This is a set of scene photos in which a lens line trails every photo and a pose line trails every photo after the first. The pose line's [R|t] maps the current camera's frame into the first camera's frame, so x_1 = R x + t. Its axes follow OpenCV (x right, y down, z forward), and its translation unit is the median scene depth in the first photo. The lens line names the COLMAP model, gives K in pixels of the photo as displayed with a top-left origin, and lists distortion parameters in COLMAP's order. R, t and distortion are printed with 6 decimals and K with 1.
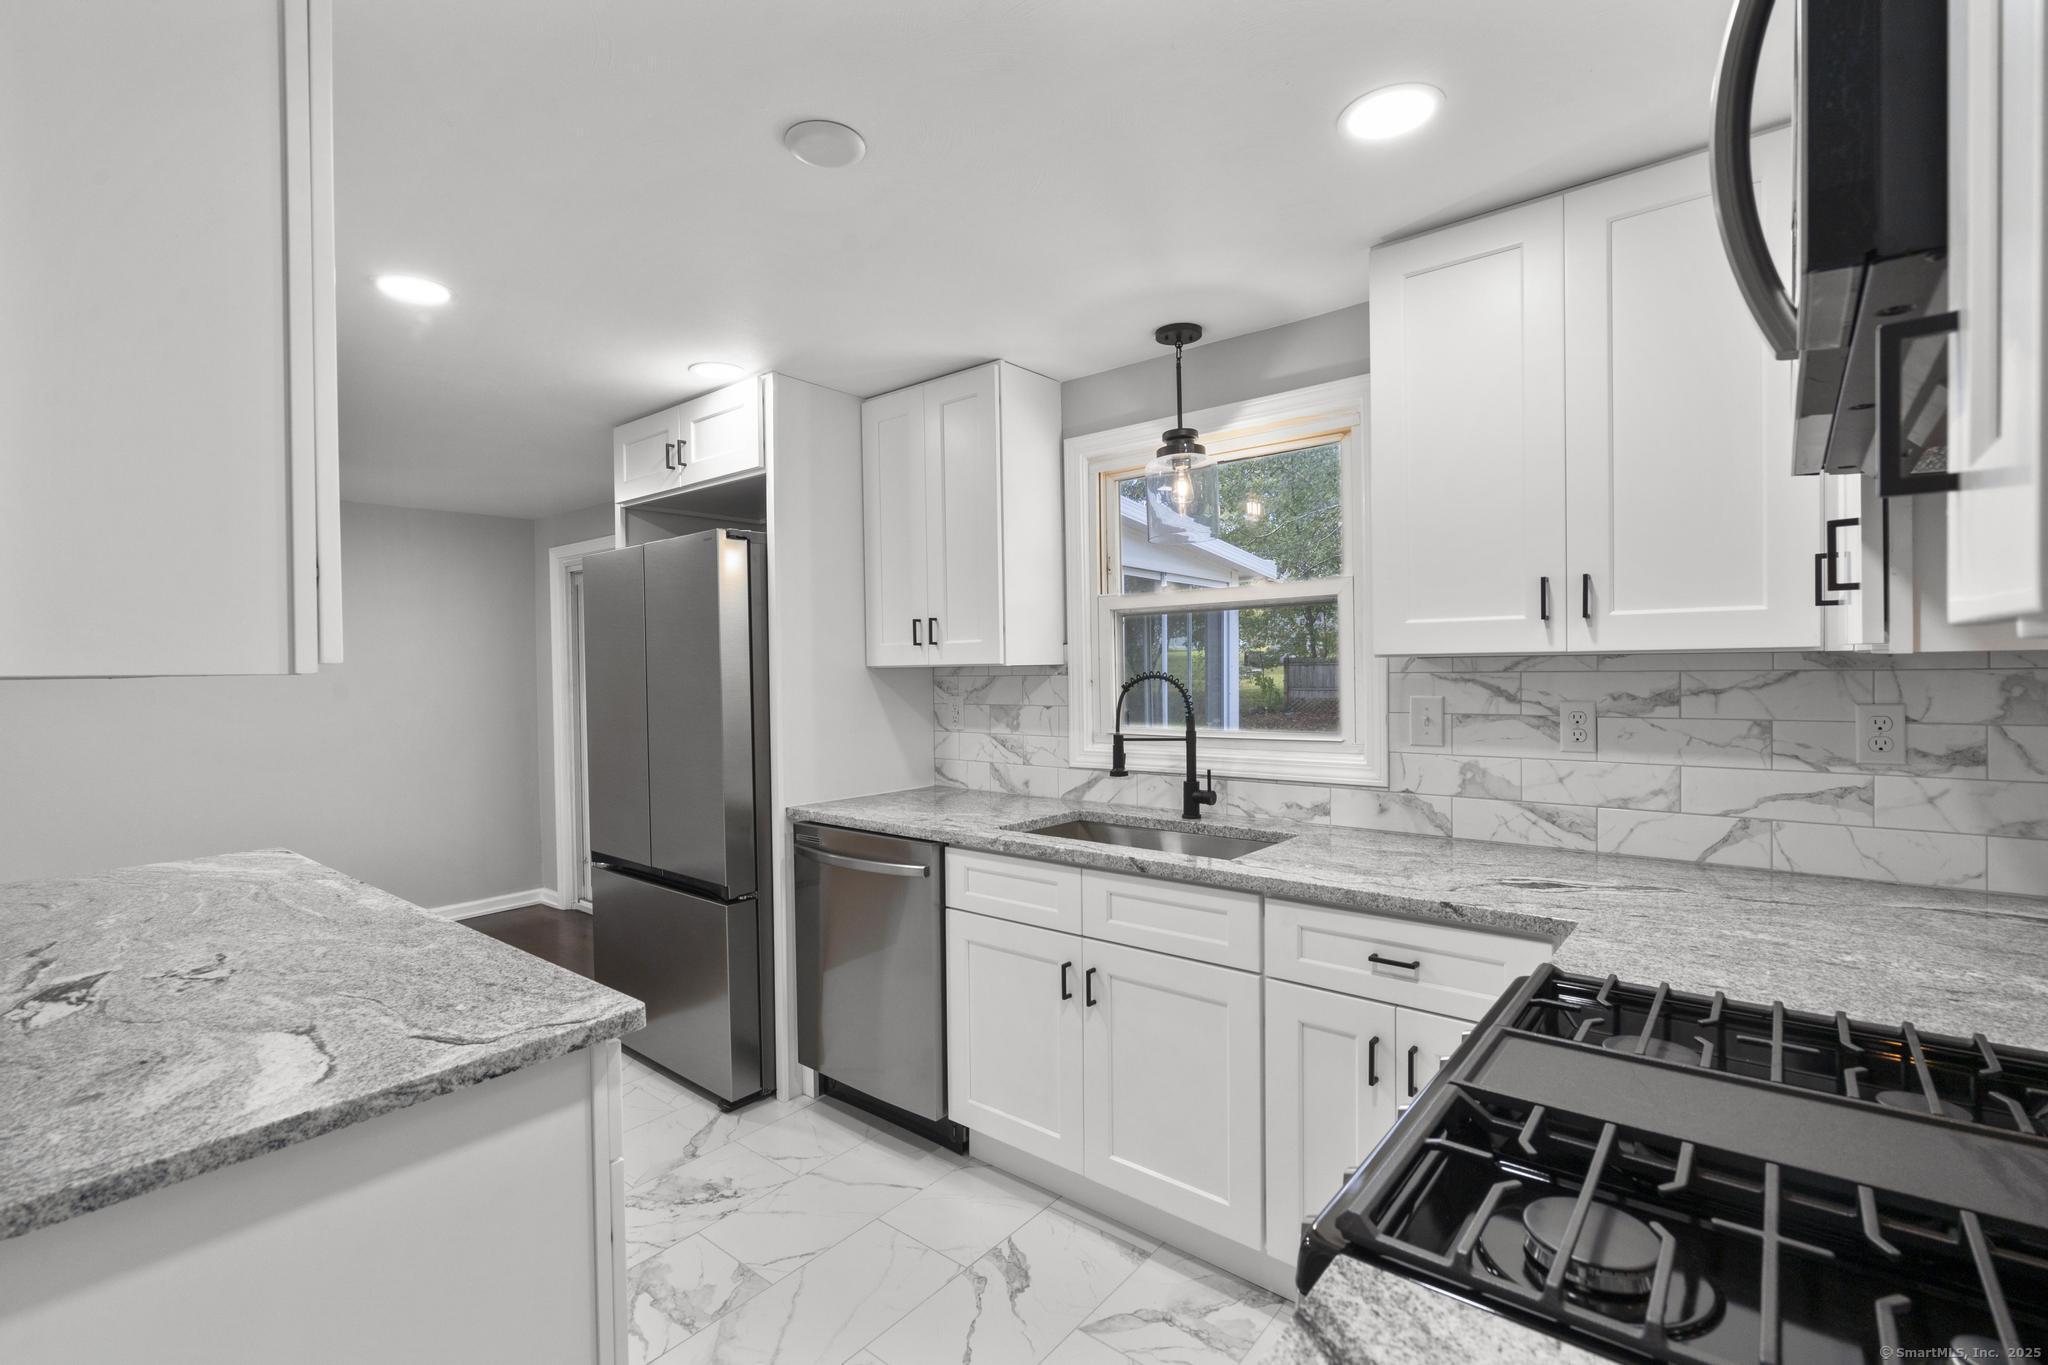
lens RADIAL K [[922.5, 0, 1019.2], [0, 922.5, 681.5], [0, 0, 1]] dist [-0.002619, 0.001084]
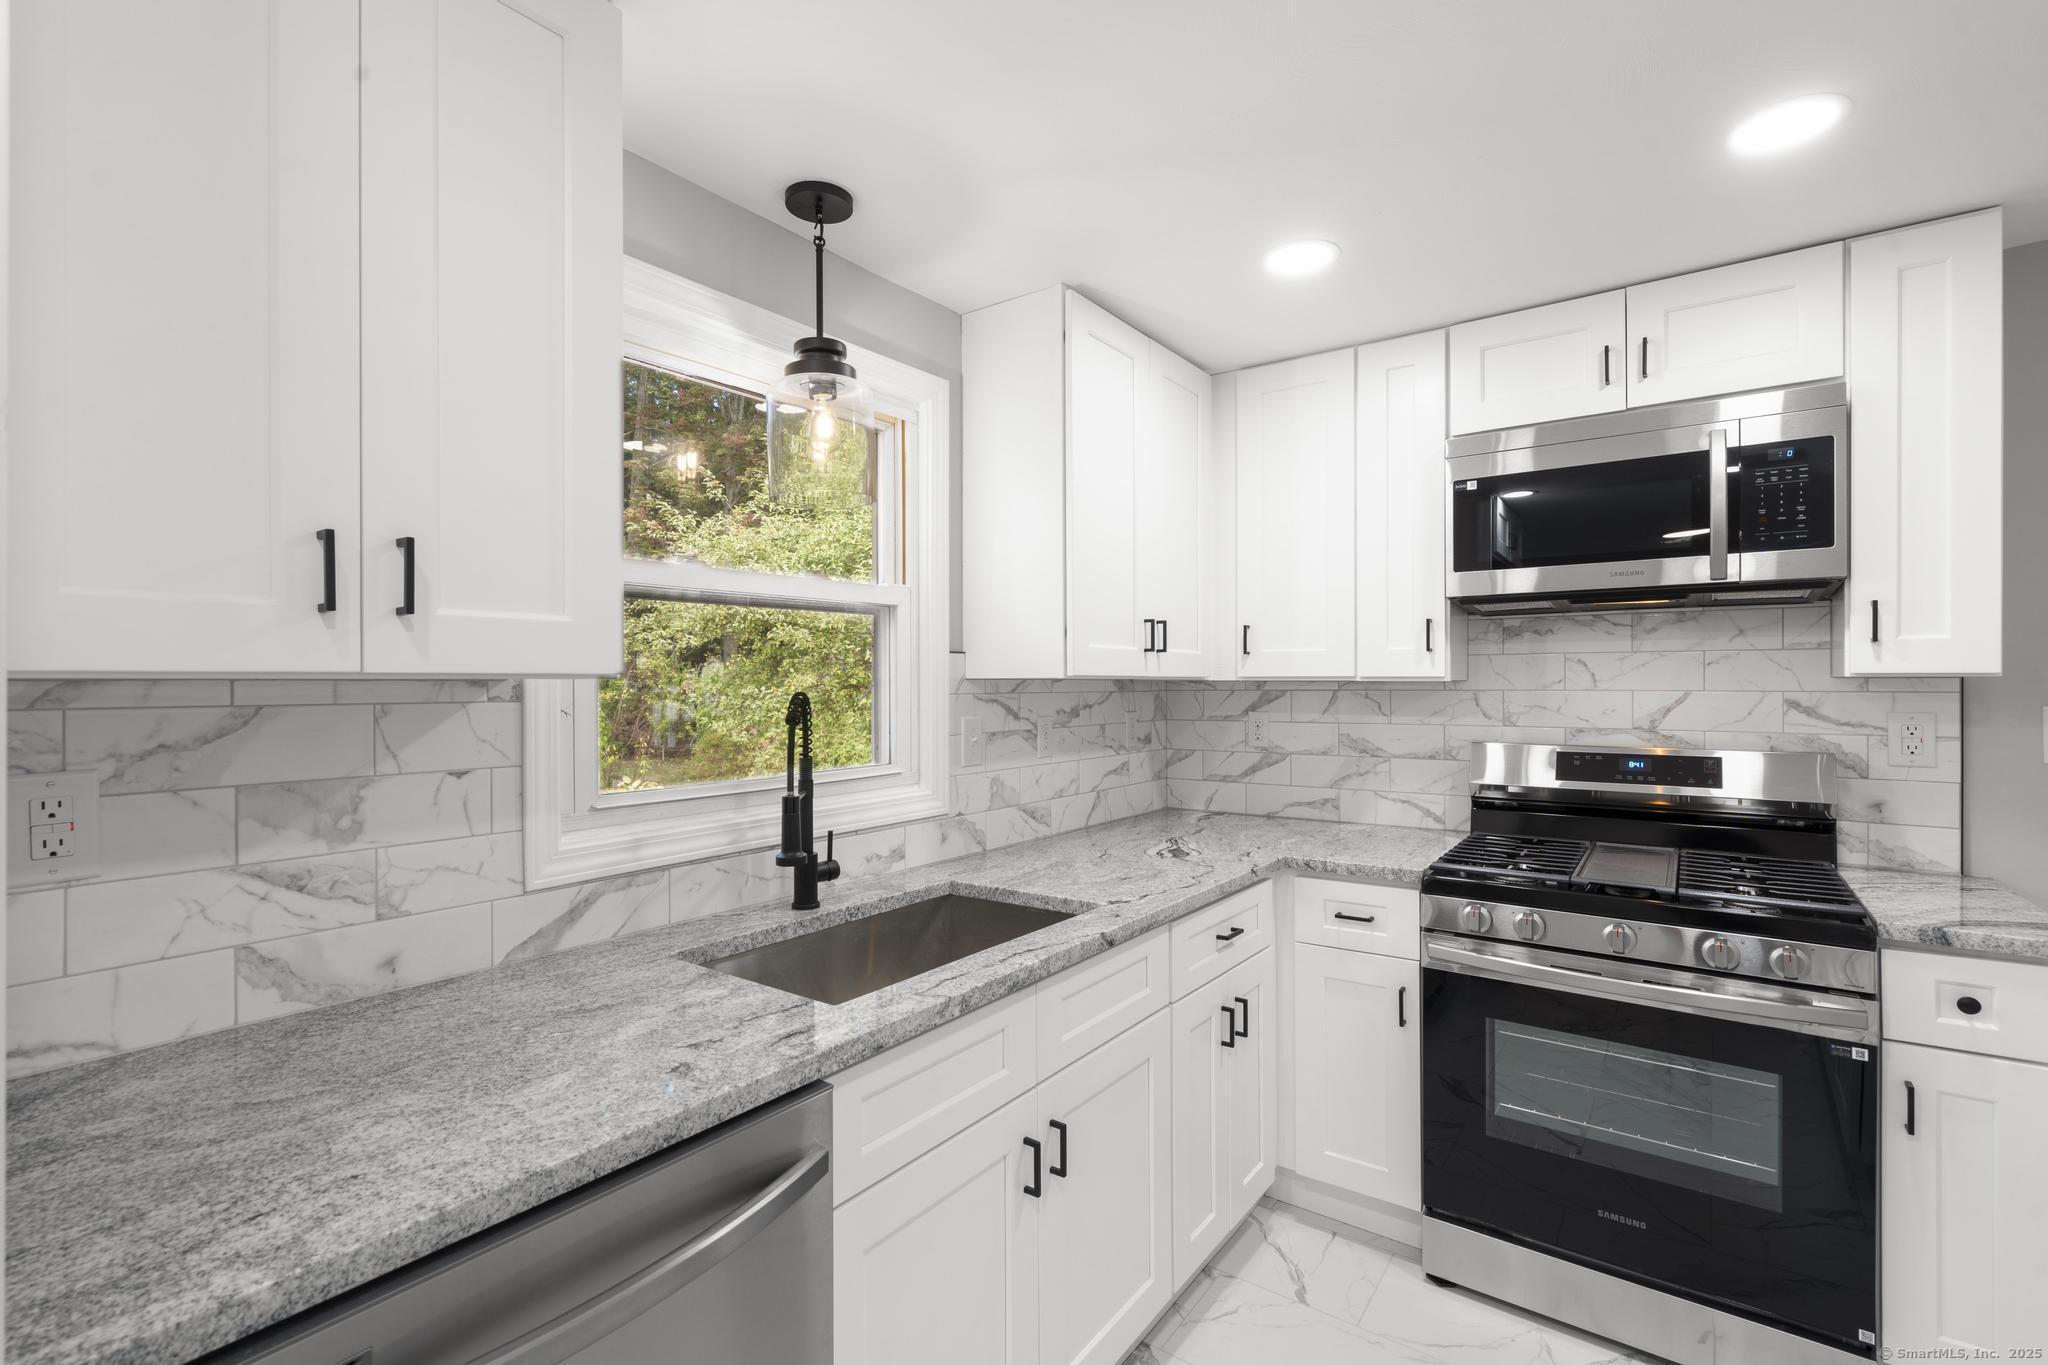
lens RADIAL K [[922.5, 0, 1019.2], [0, 922.5, 681.5], [0, 0, 1]] dist [-0.002619, 0.001084]
pose [[-0.057880, 0.016838, 0.998182, -0.514002], [0.018723, 0.999700, -0.015778, -0.005519], [-0.998148, 0.017776, -0.058178, 0.893133]]
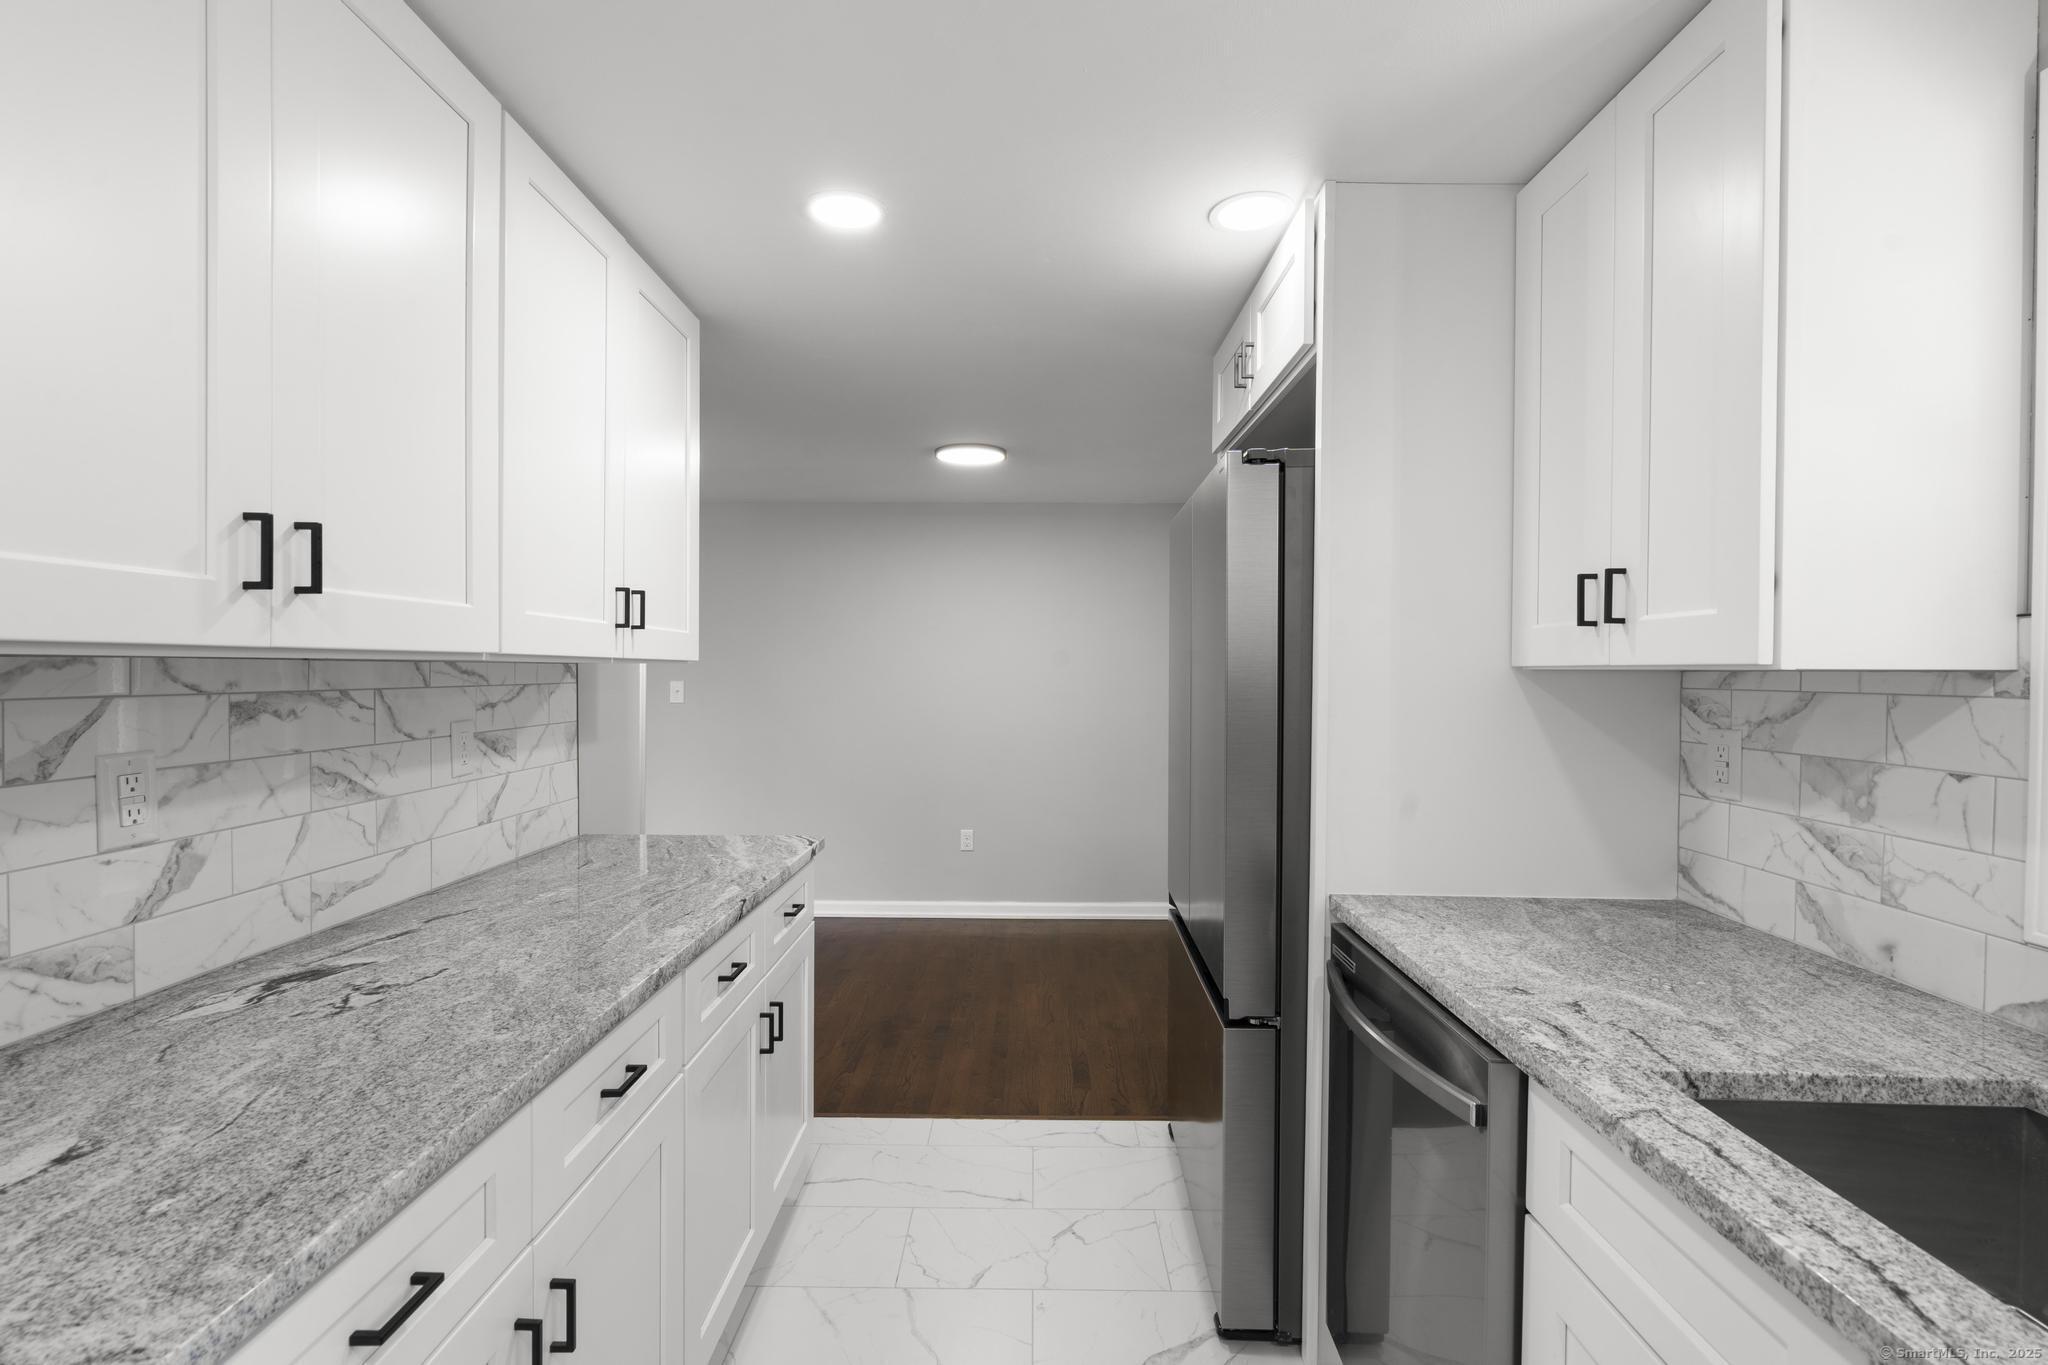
lens RADIAL K [[922.5, 0, 1019.2], [0, 922.5, 681.5], [0, 0, 1]] dist [-0.002619, 0.001084]
pose [[0.624614, 0.030386, -0.780342, 0.102575], [-0.029301, 0.999451, 0.015465, -0.008692], [0.780384, 0.013205, 0.625161, 0.512054]]
